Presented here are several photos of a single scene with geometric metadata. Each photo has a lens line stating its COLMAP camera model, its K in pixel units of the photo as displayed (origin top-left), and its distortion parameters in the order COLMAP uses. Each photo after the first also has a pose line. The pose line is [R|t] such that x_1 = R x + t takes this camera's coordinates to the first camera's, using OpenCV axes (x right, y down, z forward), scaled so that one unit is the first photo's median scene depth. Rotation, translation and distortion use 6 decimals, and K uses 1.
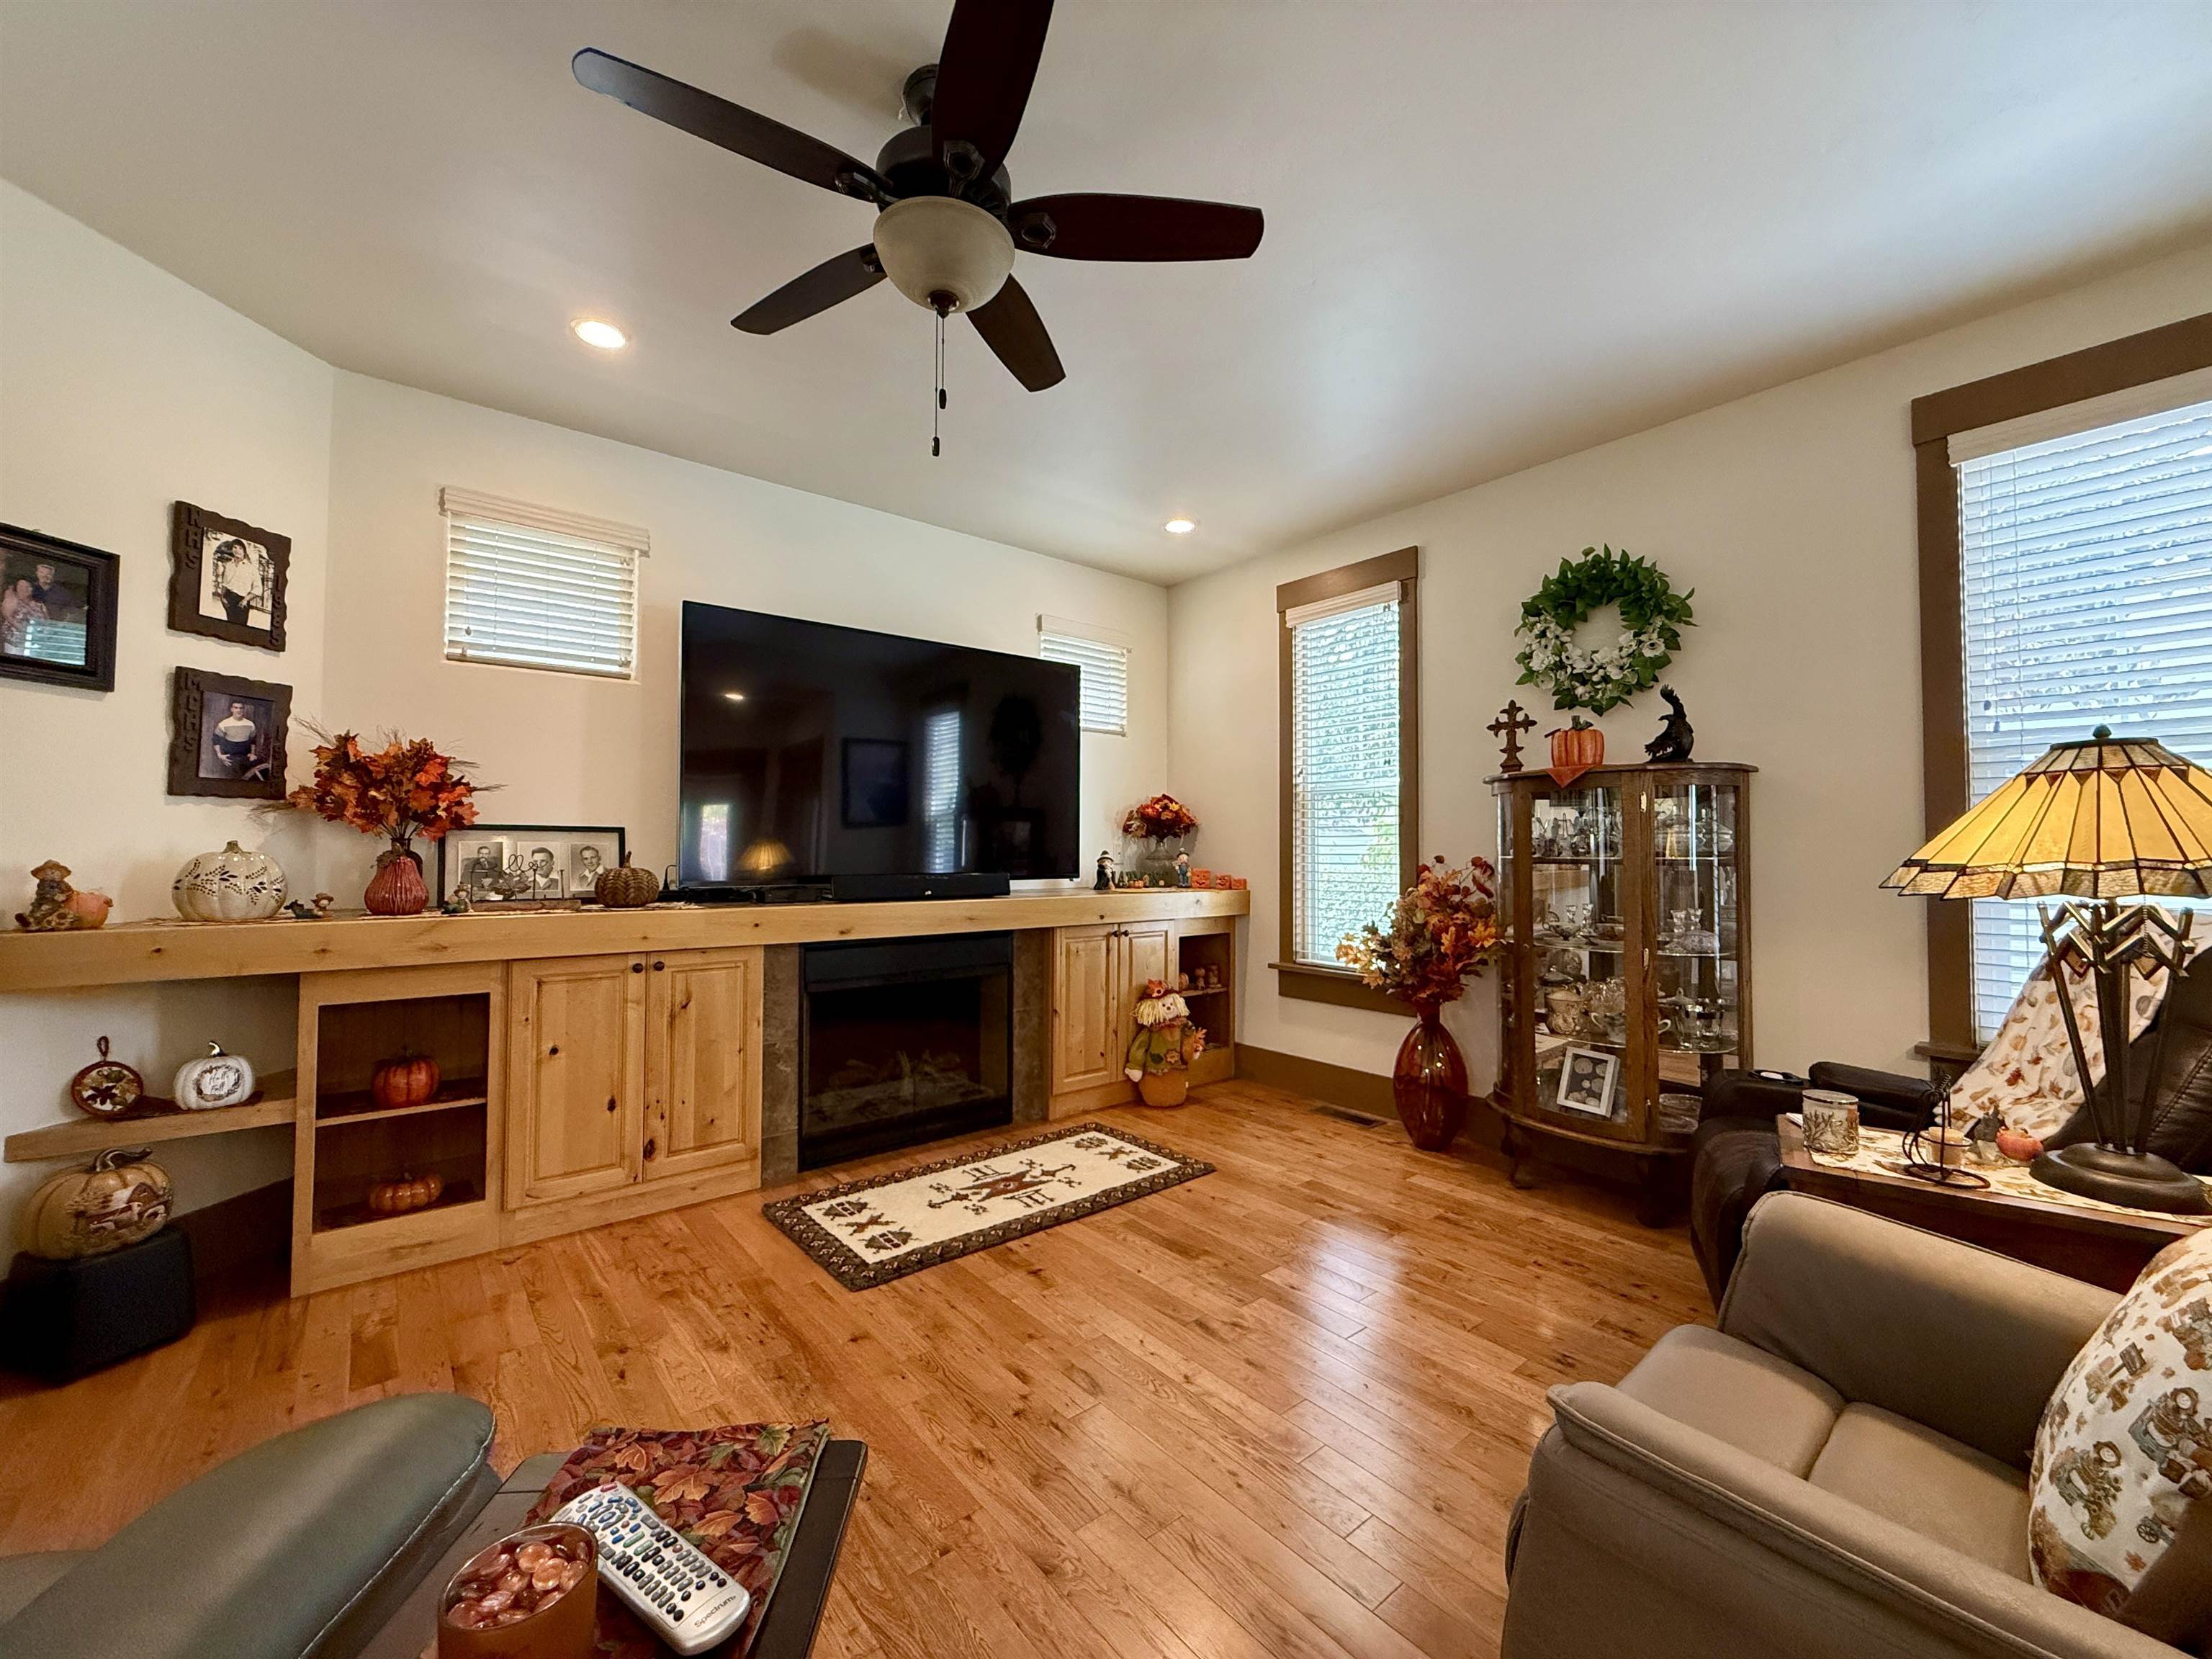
lens RADIAL K [[883.6, 0, 1109.4], [0, 883.6, 823.5], [0, 0, 1]] dist [-0.000870, 0.000704]
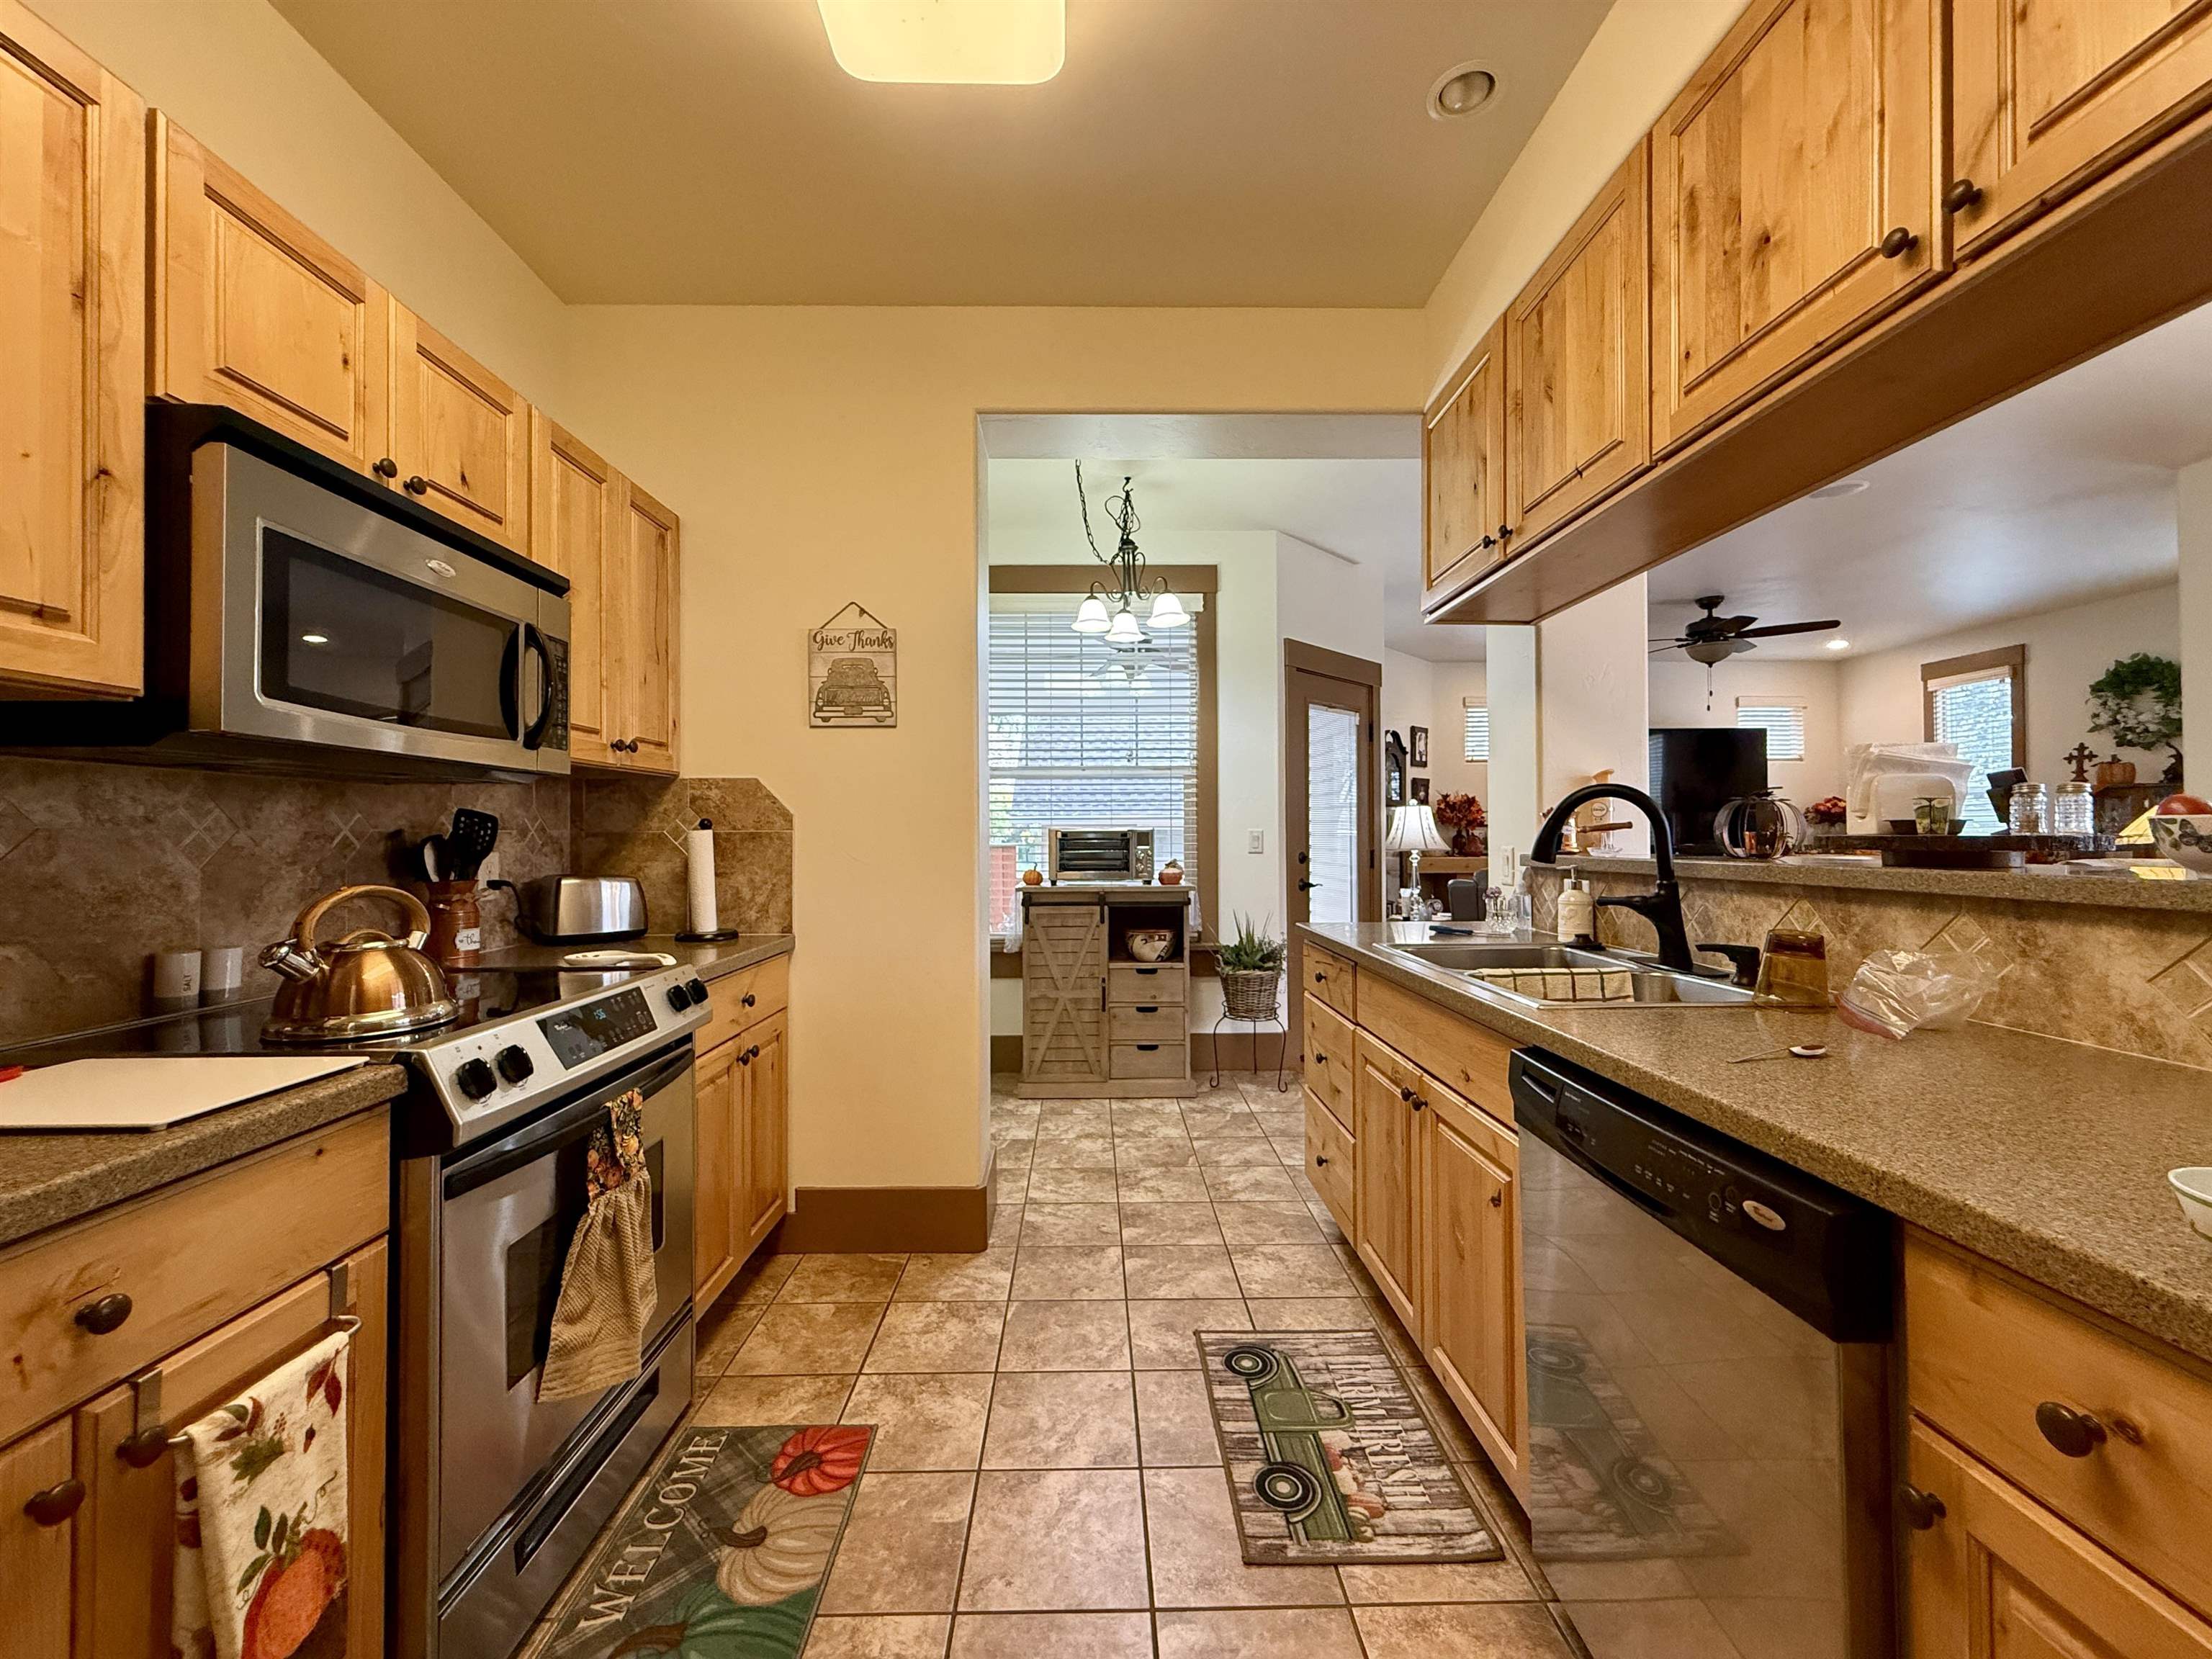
lens RADIAL K [[883.6, 0, 1096.9], [0, 883.6, 832.1], [0, 0, 1]] dist [-0.000870, 0.000704]
pose [[0.773661, -0.010125, -0.633518, 0.073939], [0.026843, 0.999498, 0.016808, -0.055079], [0.633030, -0.030009, 0.773545, -1.870083]]
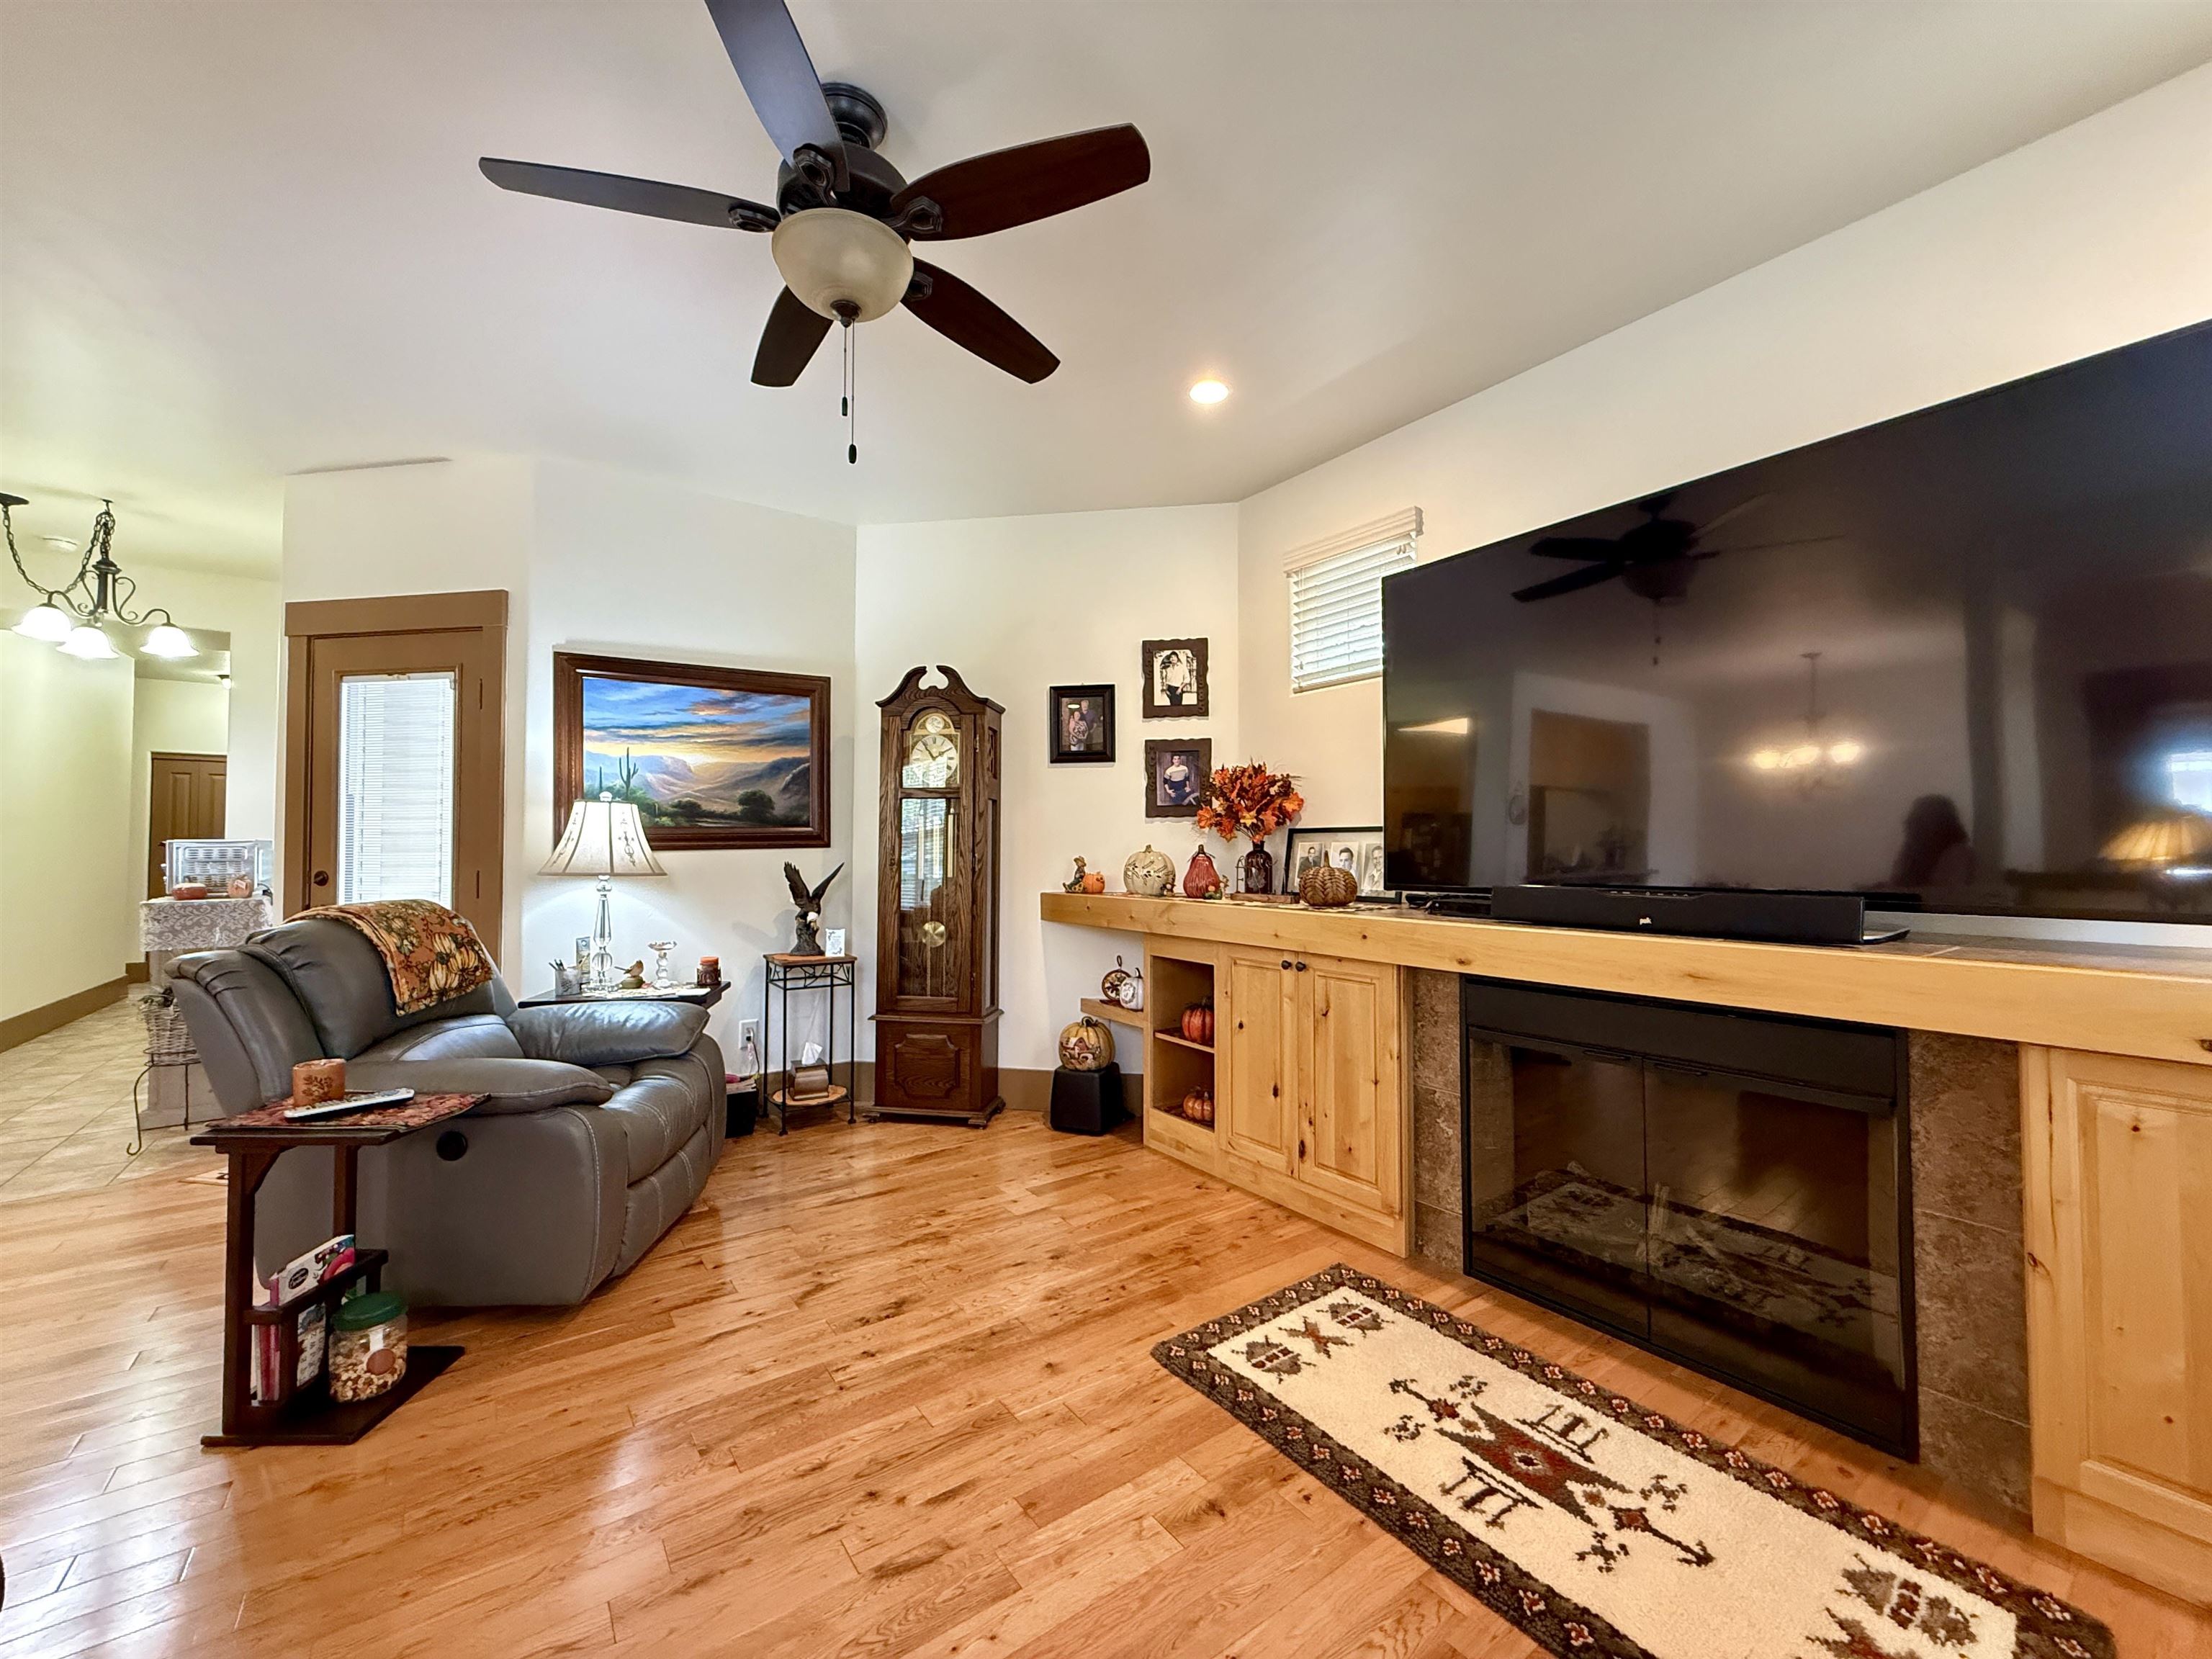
lens RADIAL K [[883.6, 0, 1094.8], [0, 883.6, 826.1], [0, 0, 1]] dist [-0.000870, 0.000704]
pose [[-0.078649, -0.031283, -0.996411, 0.507279], [0.029202, 0.999006, -0.033669, 0.031196], [0.996475, -0.031746, -0.077657, 0.865825]]
